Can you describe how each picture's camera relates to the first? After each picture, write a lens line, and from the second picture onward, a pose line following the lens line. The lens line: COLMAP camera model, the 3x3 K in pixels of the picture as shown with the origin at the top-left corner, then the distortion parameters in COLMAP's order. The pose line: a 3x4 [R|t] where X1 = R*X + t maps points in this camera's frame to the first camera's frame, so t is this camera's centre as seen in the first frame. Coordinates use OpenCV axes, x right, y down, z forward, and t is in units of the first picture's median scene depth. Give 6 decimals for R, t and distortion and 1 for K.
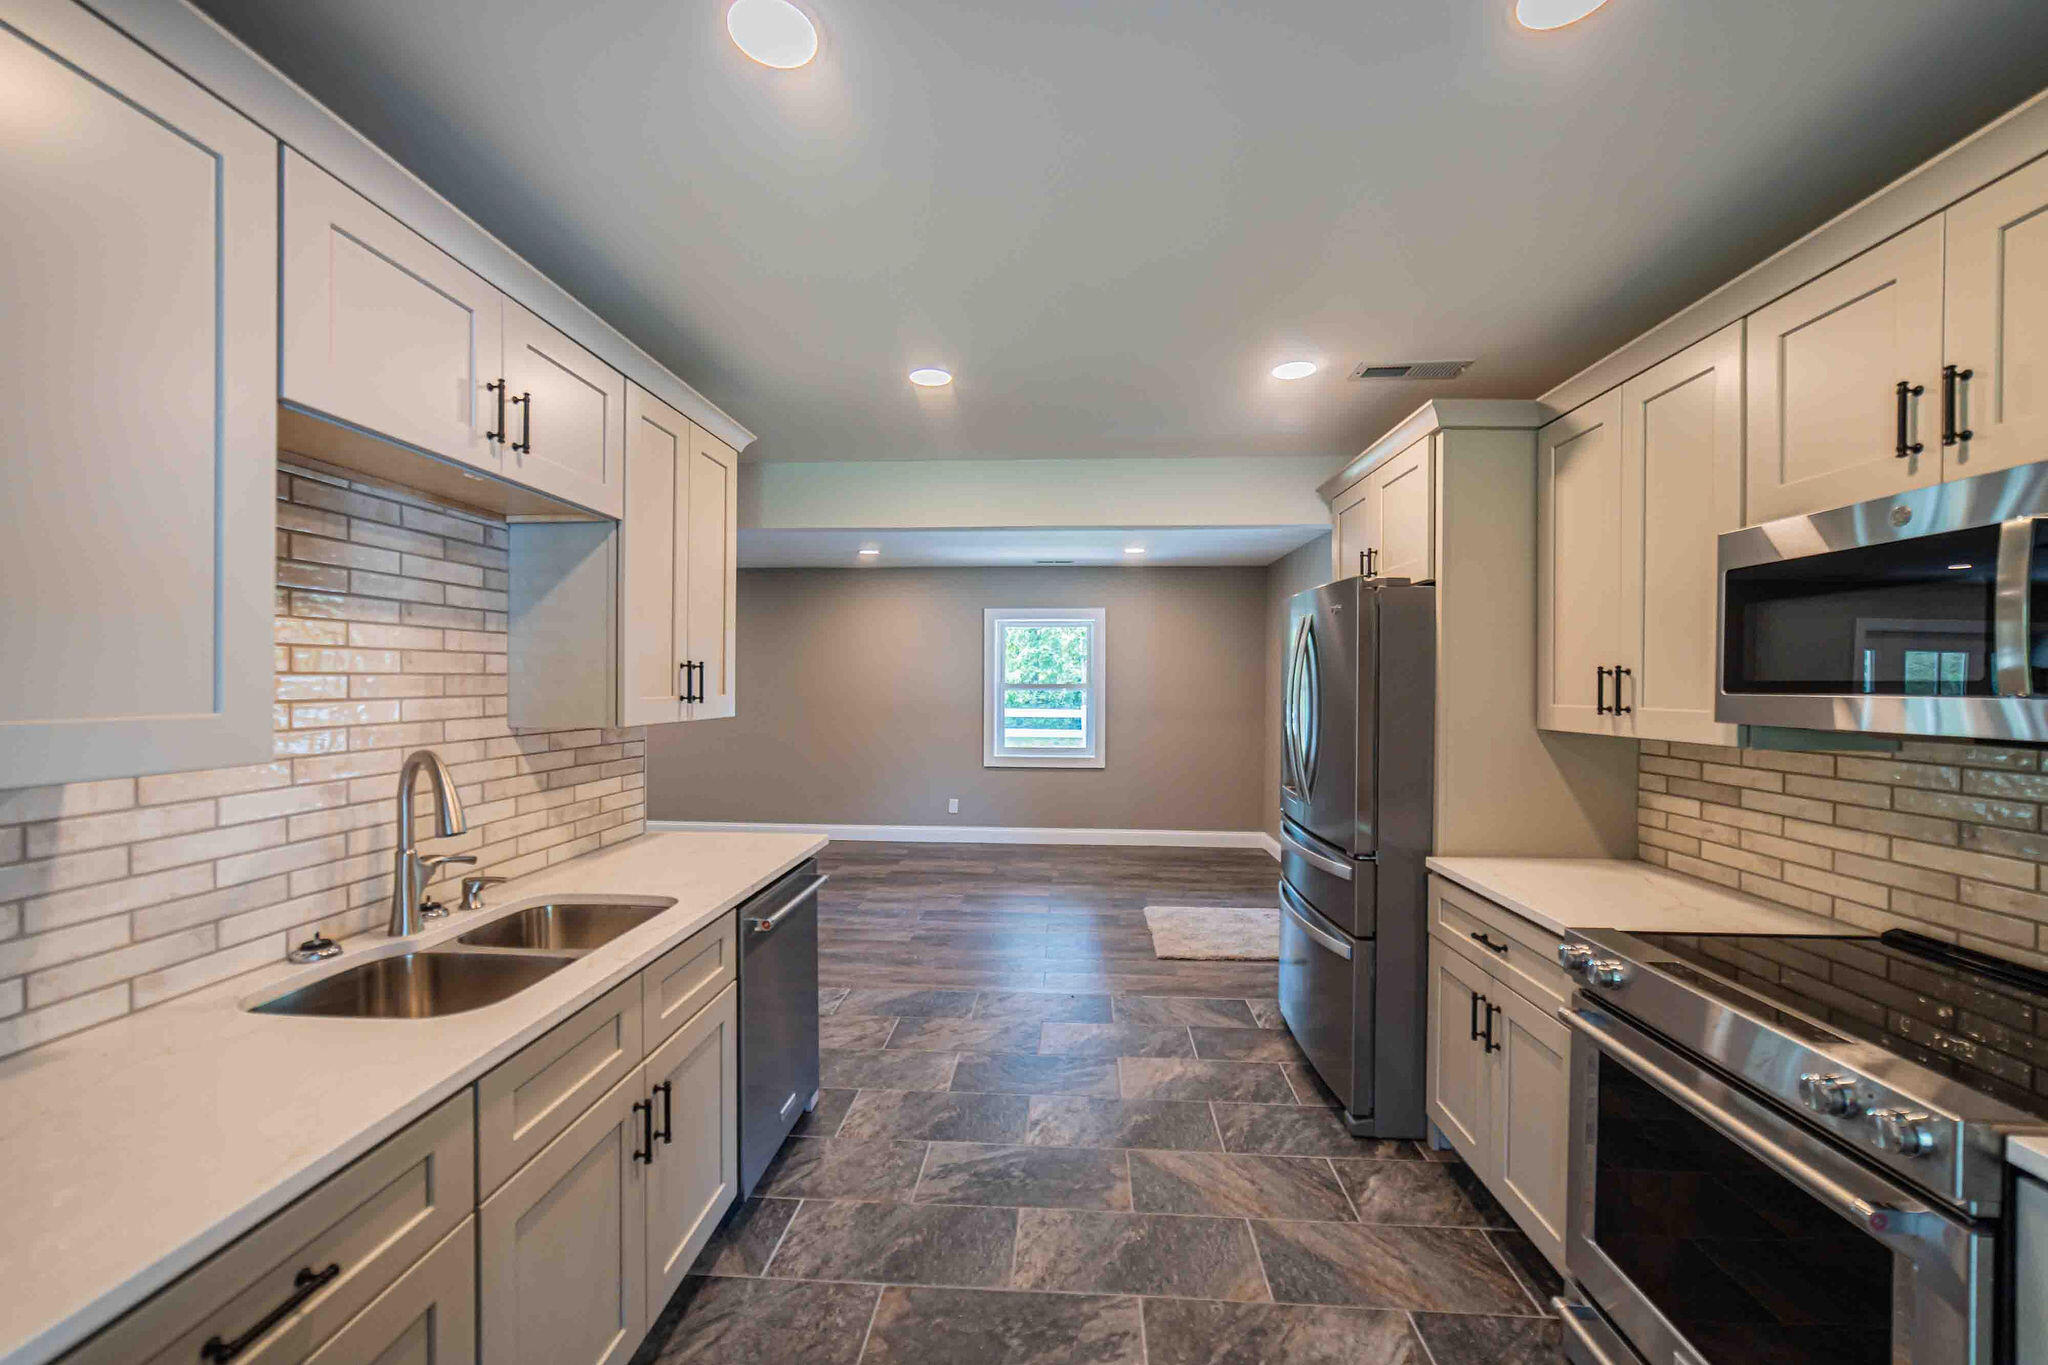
lens RADIAL K [[818.1, 0, 1004.2], [0, 818.1, 684.9], [0, 0, 1]] dist [-0.019042, 0.005916]
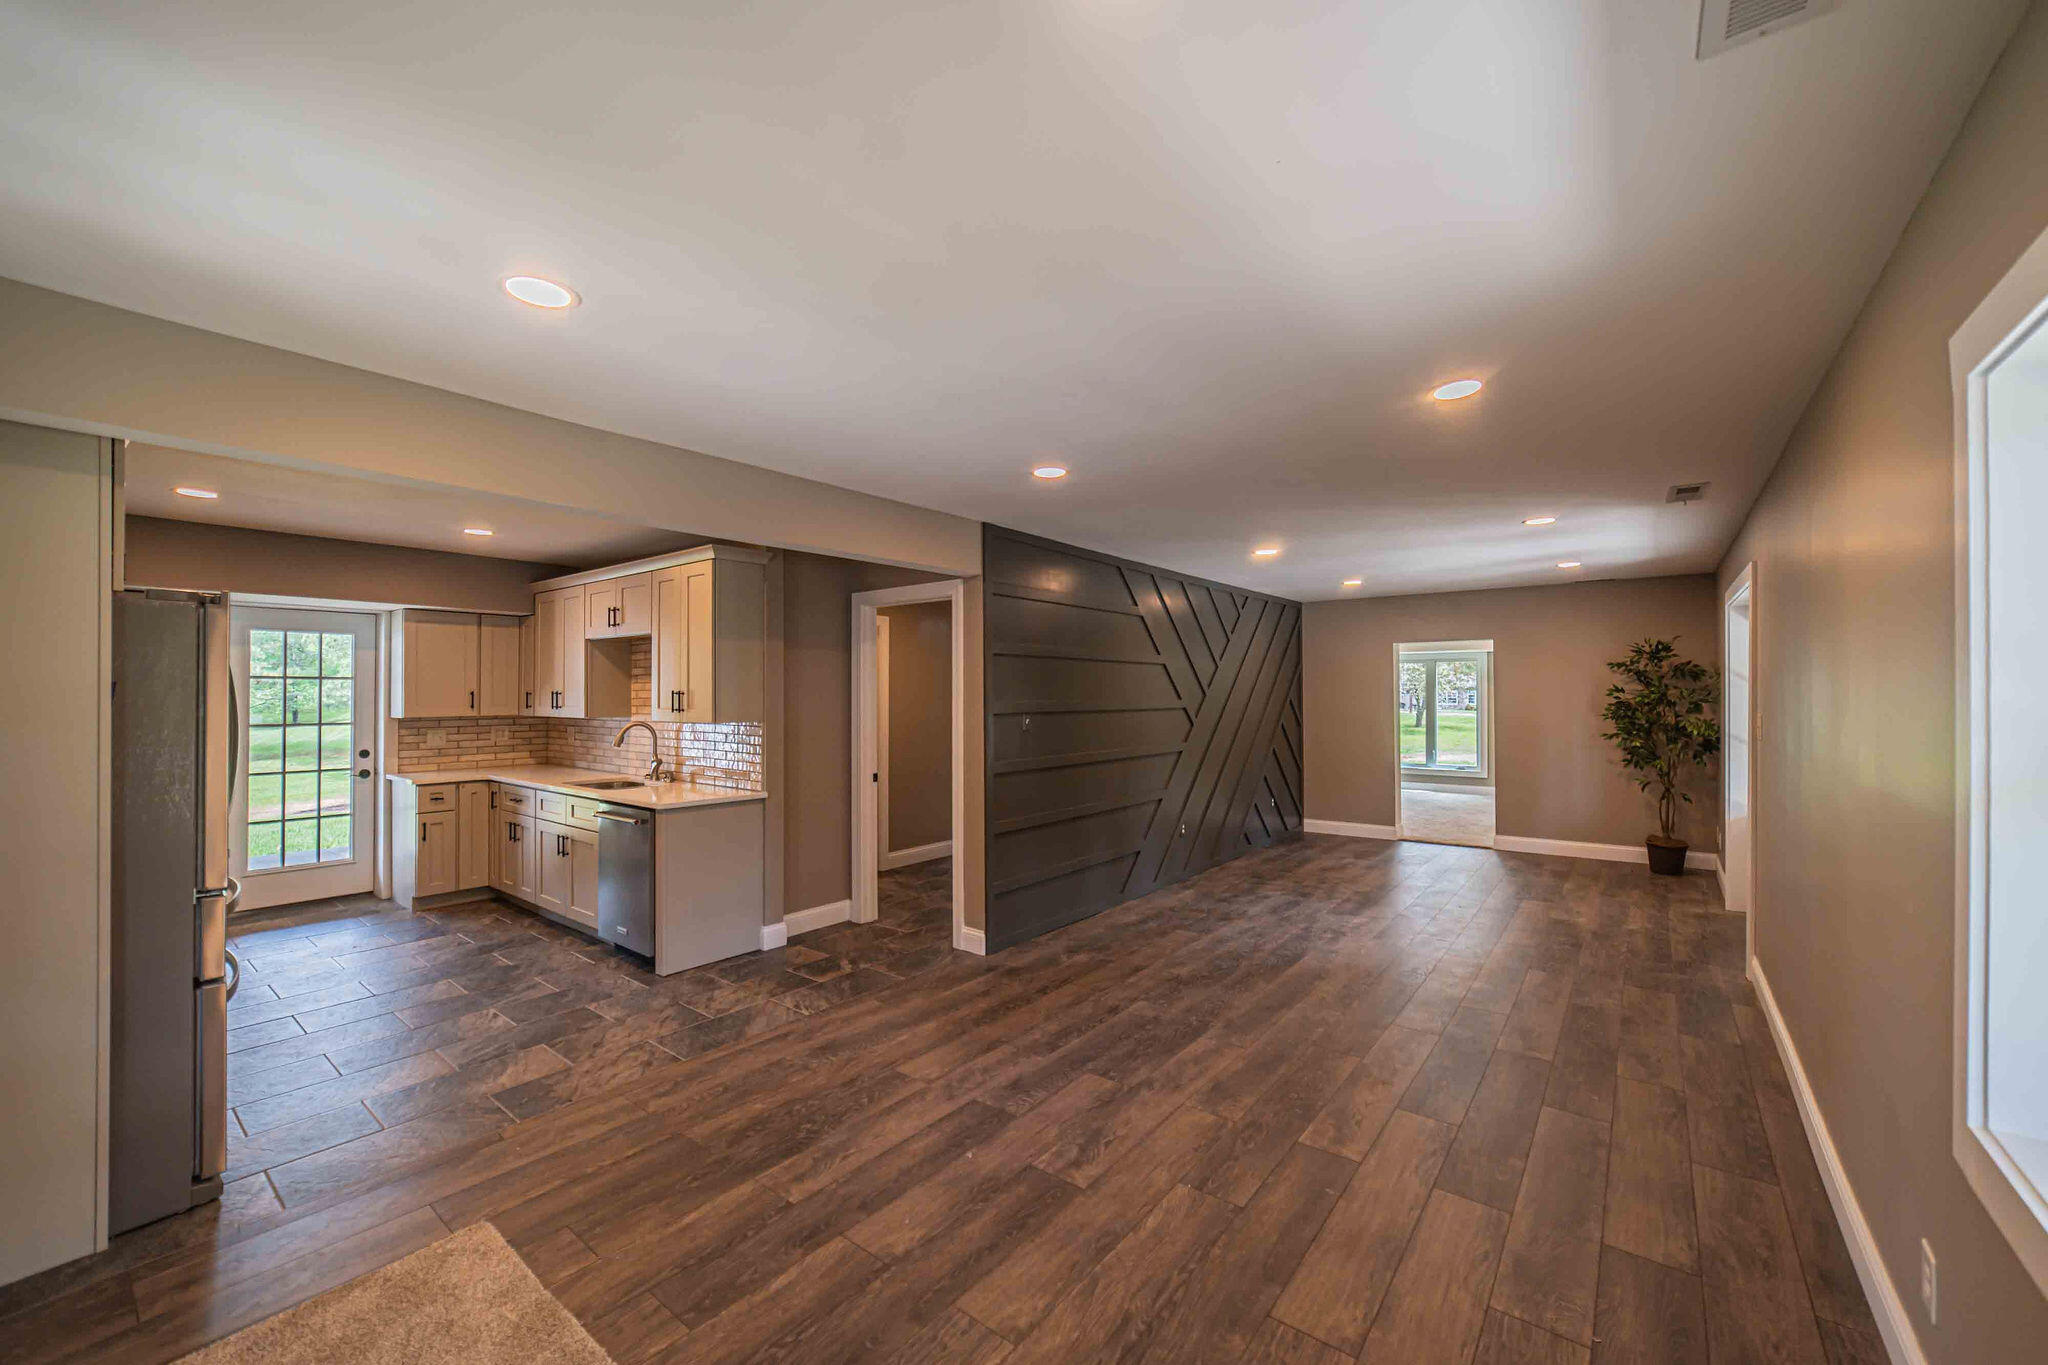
lens RADIAL K [[818.1, 0, 1004.2], [0, 818.1, 684.9], [0, 0, 1]] dist [-0.019042, 0.005916]
pose [[-0.567880, -0.009027, -0.823062, 1.080119], [-0.006533, 0.999958, -0.006459, -0.037050], [0.823086, 0.001709, -0.567915, 3.910321]]
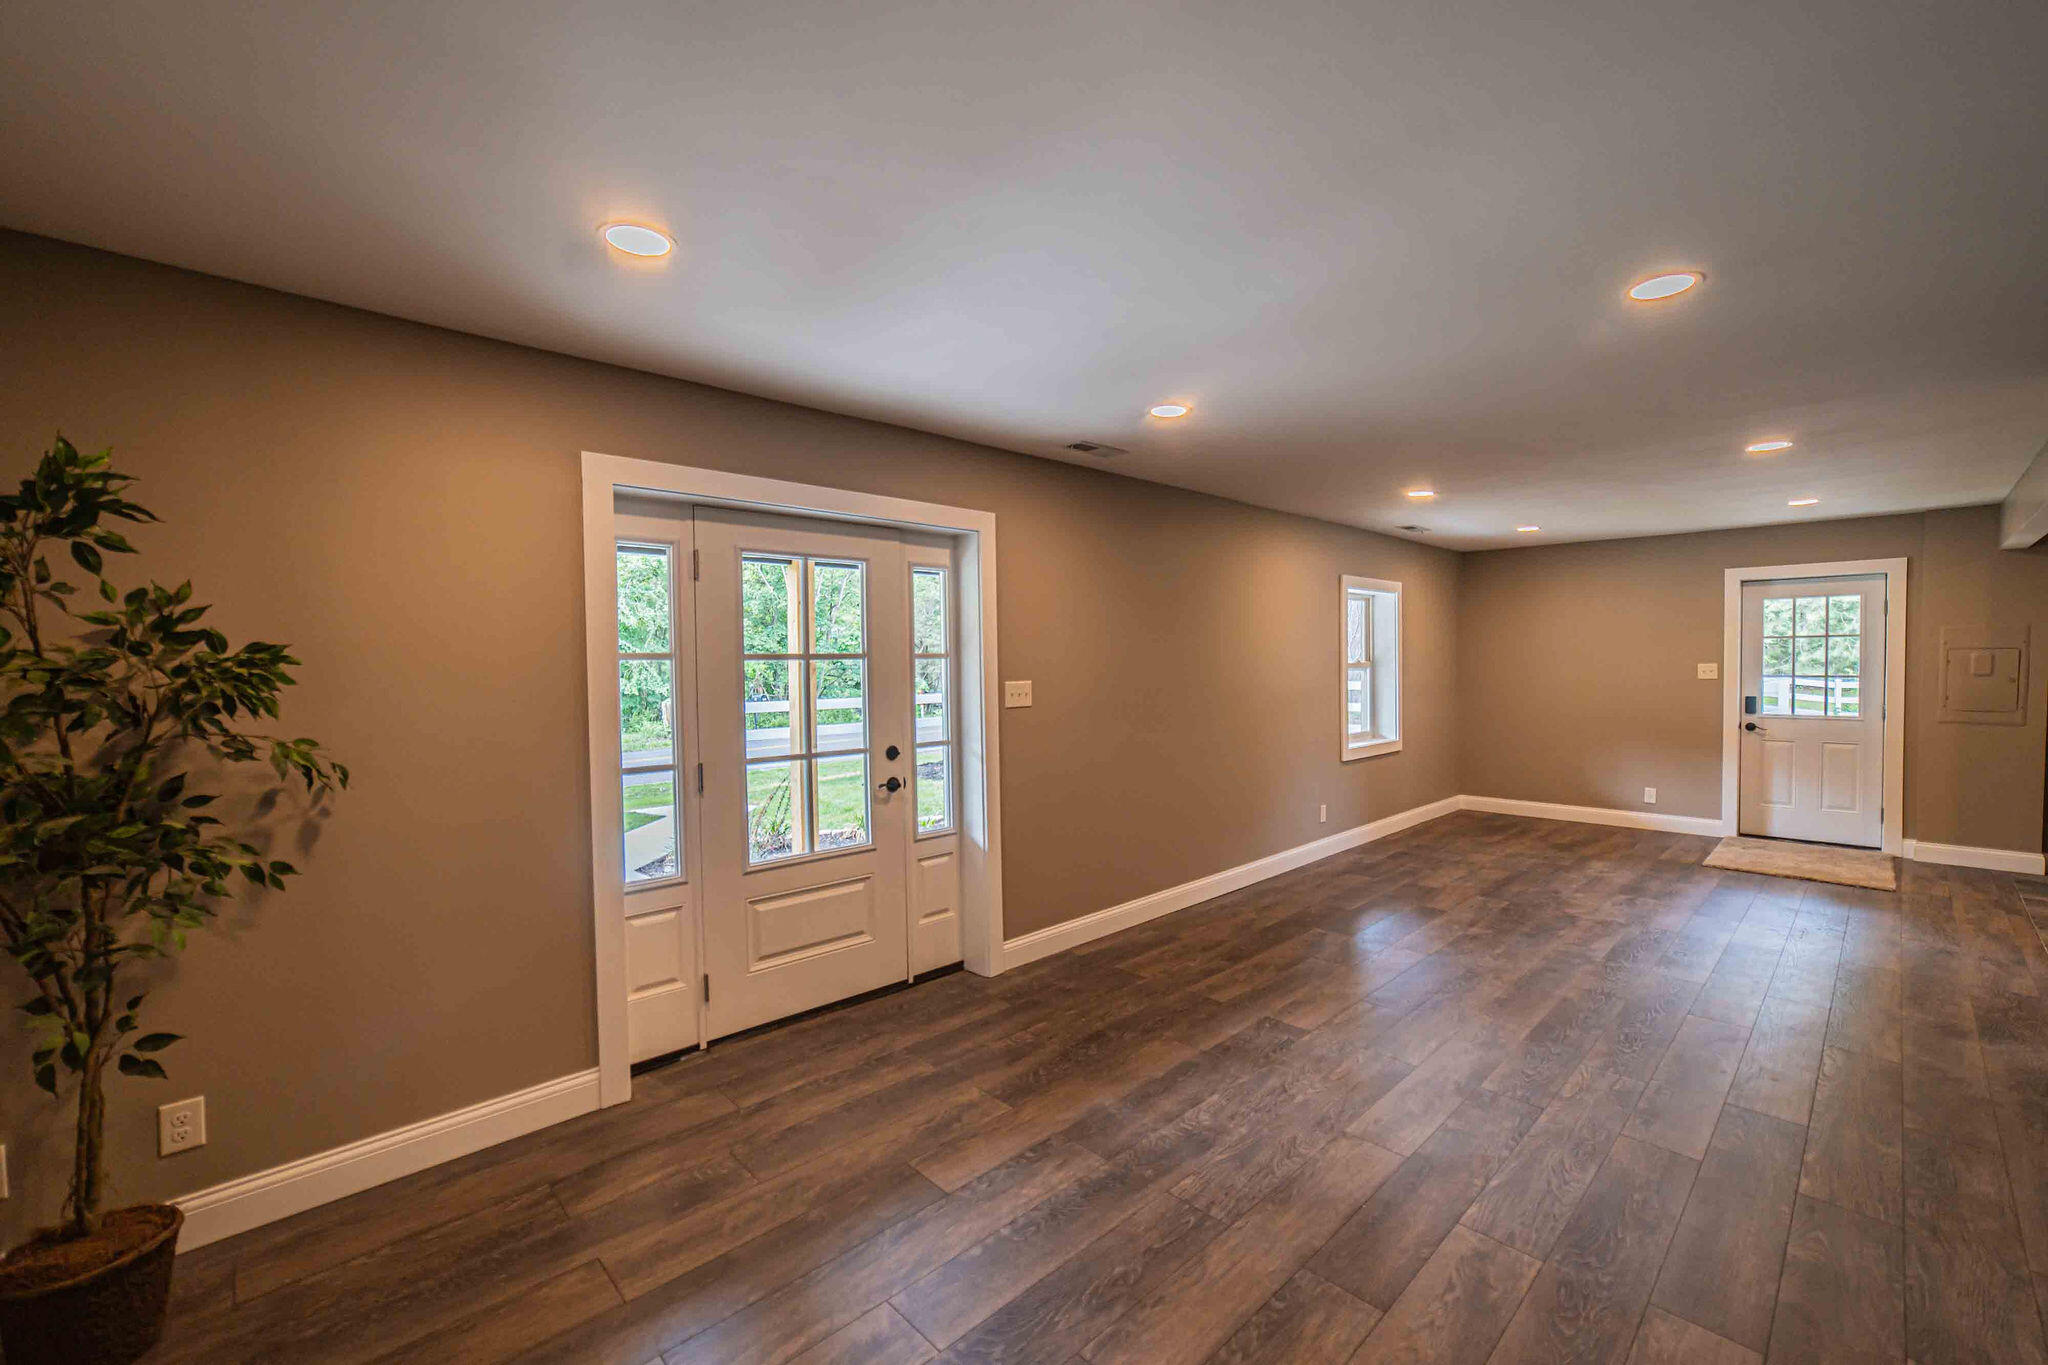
lens RADIAL K [[825.2, 0, 1031.8], [0, 825.2, 685.9], [0, 0, 1]] dist [-0.025597, 0.008759]
pose [[0.676342, -0.033762, 0.735813, -3.730761], [0.015561, 0.999381, 0.031552, -0.039392], [-0.736423, -0.009890, 0.676449, 2.799821]]
